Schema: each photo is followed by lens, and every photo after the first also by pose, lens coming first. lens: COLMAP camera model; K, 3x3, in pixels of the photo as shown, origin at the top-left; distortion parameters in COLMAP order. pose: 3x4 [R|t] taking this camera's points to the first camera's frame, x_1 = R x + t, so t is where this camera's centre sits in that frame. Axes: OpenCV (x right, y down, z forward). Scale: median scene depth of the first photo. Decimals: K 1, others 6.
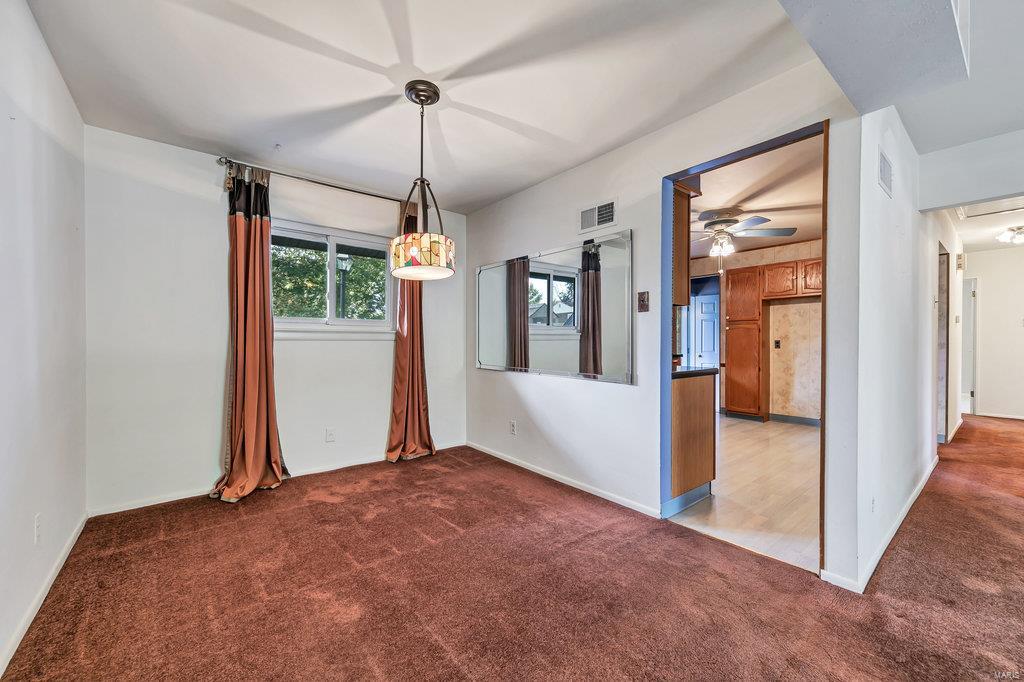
lens RADIAL K [[397.8, 0, 509.4], [0, 397.8, 341.1], [0, 0, 1]] dist [0.001449, -0.000201]
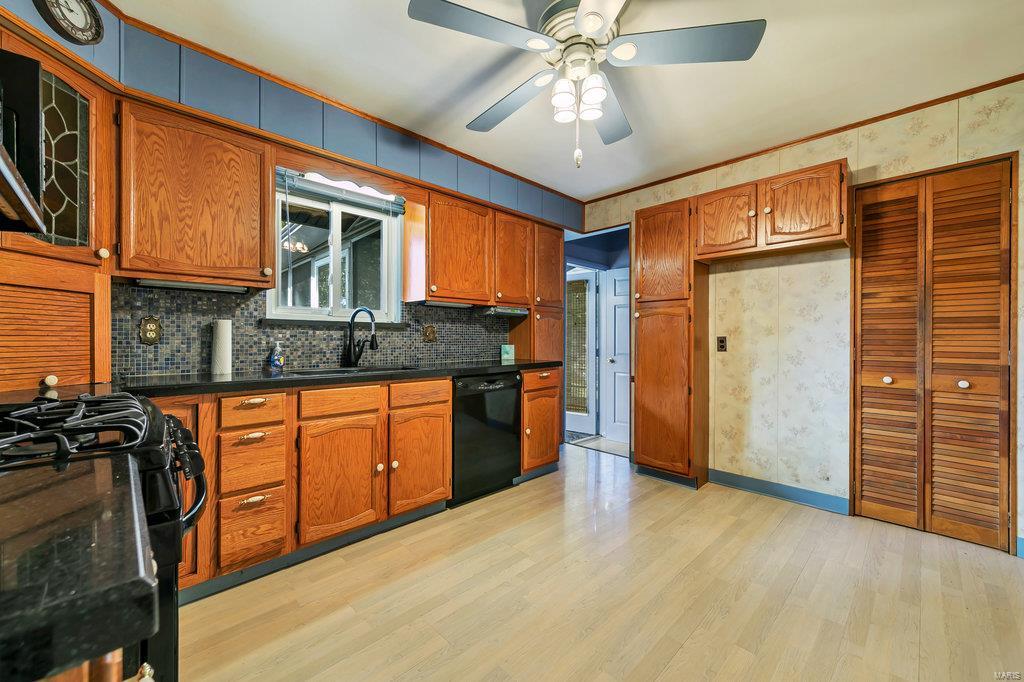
lens RADIAL K [[397.8, 0, 509.4], [0, 397.8, 341.1], [0, 0, 1]] dist [0.001449, -0.000201]
pose [[0.996731, 0.000322, 0.080796, 0.340693], [-0.000508, 0.999997, 0.002280, 0.003005], [-0.080796, -0.002314, 0.996728, 0.481902]]
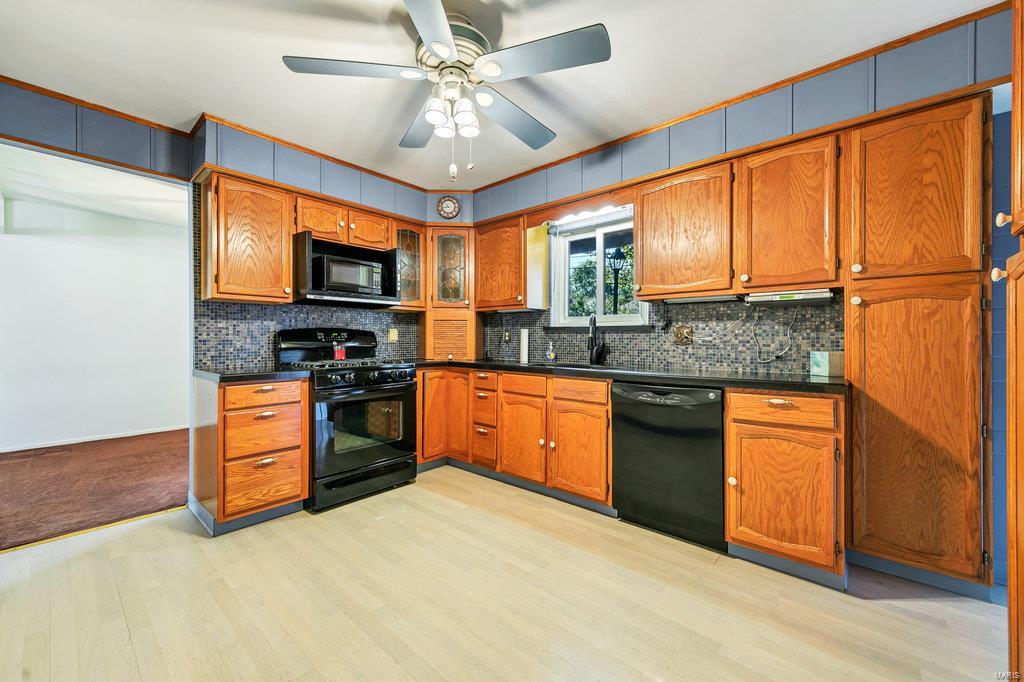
lens RADIAL K [[397.8, 0, 509.4], [0, 397.8, 341.1], [0, 0, 1]] dist [0.001449, -0.000201]
pose [[0.165990, 0.005058, -0.986114, 0.713845], [-0.003841, 0.999983, 0.004482, 0.000137], [0.986120, 0.003044, 0.166007, 0.747596]]
